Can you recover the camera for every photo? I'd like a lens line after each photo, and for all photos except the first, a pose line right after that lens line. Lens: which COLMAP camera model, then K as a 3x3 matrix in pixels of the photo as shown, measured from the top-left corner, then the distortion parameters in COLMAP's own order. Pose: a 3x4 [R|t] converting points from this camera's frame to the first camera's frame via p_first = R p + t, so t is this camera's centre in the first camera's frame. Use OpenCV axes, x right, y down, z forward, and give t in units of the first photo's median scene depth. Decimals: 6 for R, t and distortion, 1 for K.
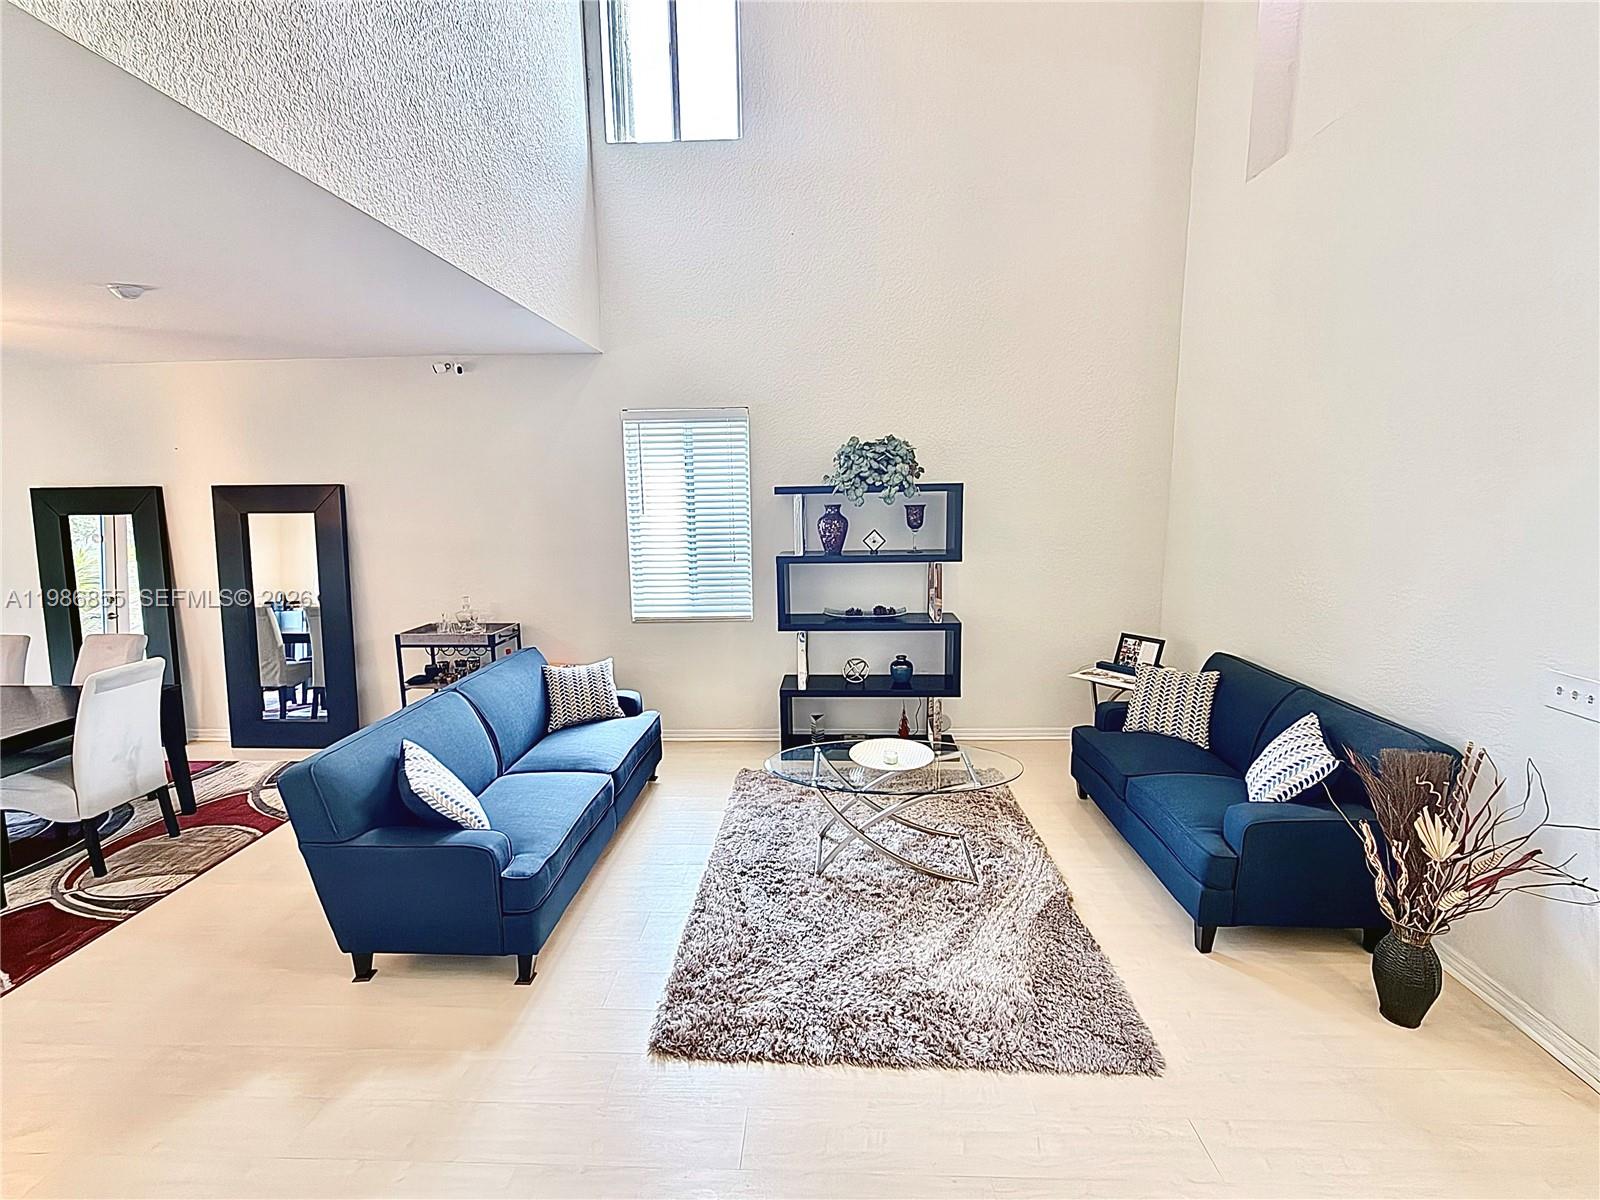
lens RADIAL K [[699.8, 0, 794.3], [0, 699.8, 598.8], [0, 0, 1]] dist [0.009469, -0.000983]
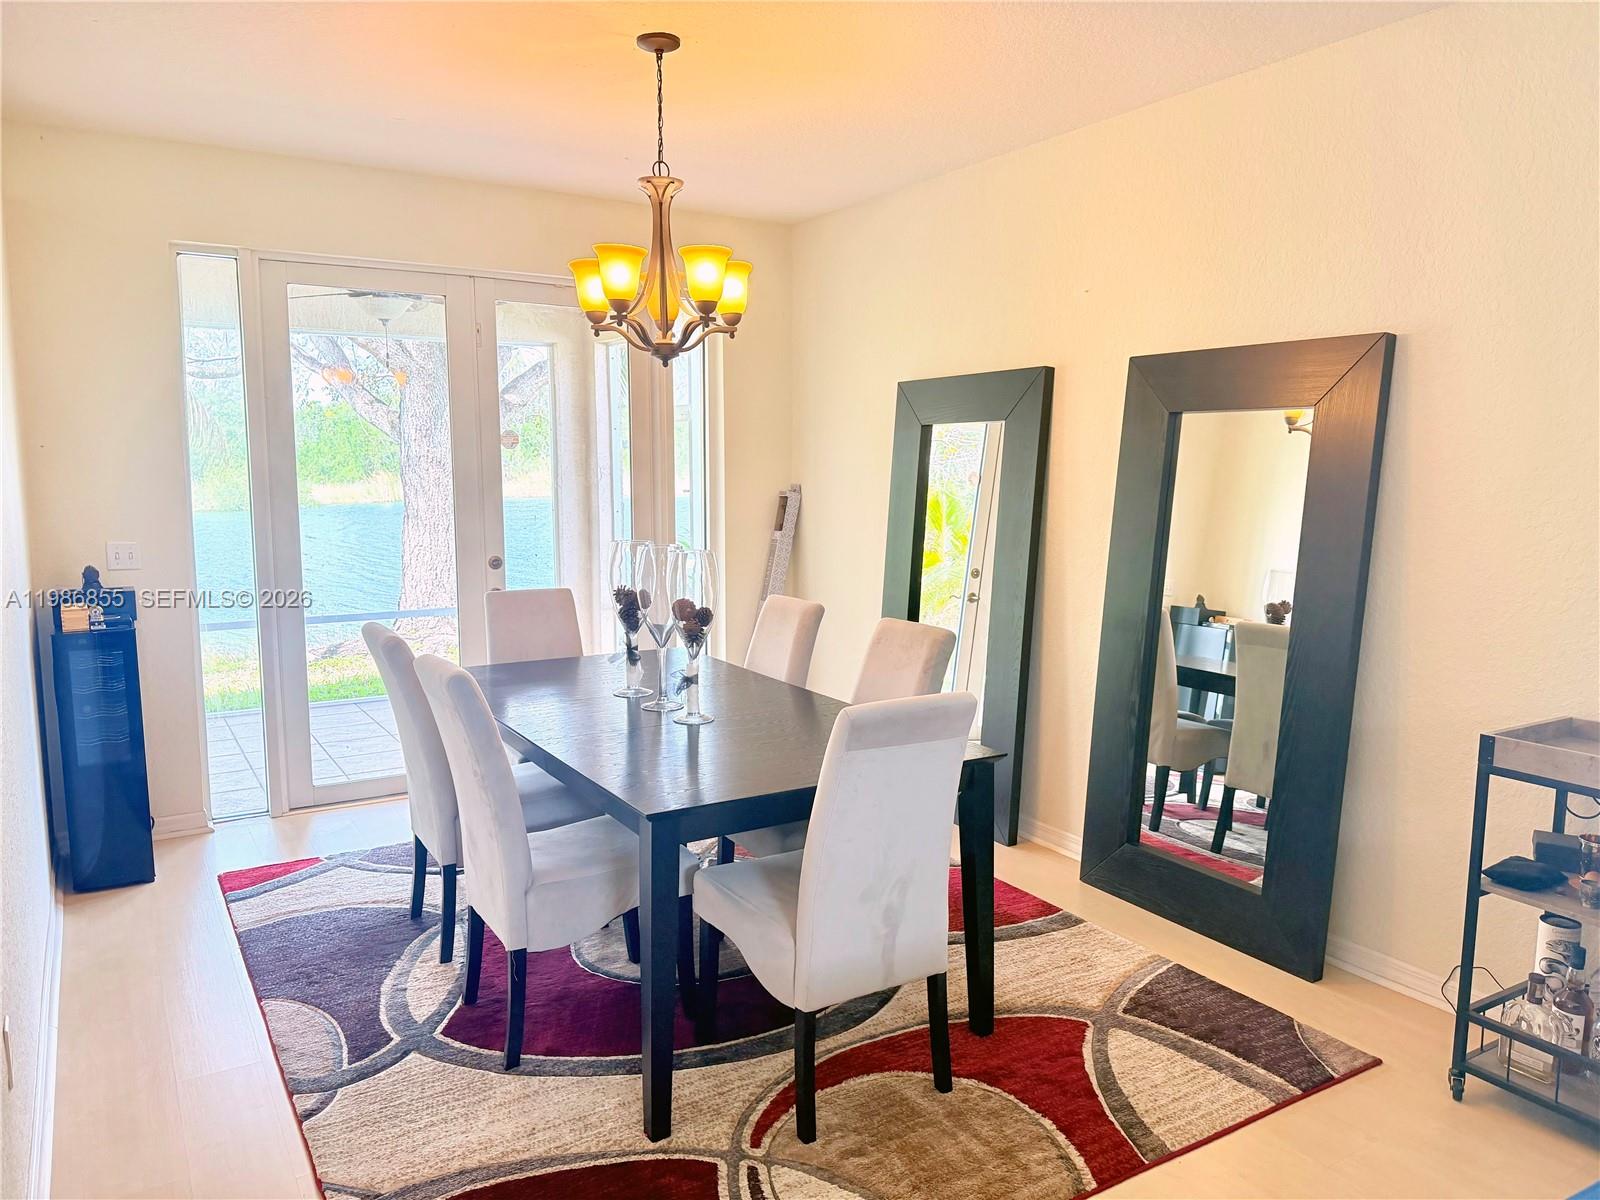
lens RADIAL K [[1121.5, 0, 802.1], [0, 1121.5, 609.8], [0, 0, 1]] dist [0.037937, -0.001882]
pose [[0.568489, 0.122775, -0.813478, -0.313776], [-0.146509, 0.988104, 0.046745, 0.013033], [0.809540, 0.092608, 0.579714, 0.396644]]
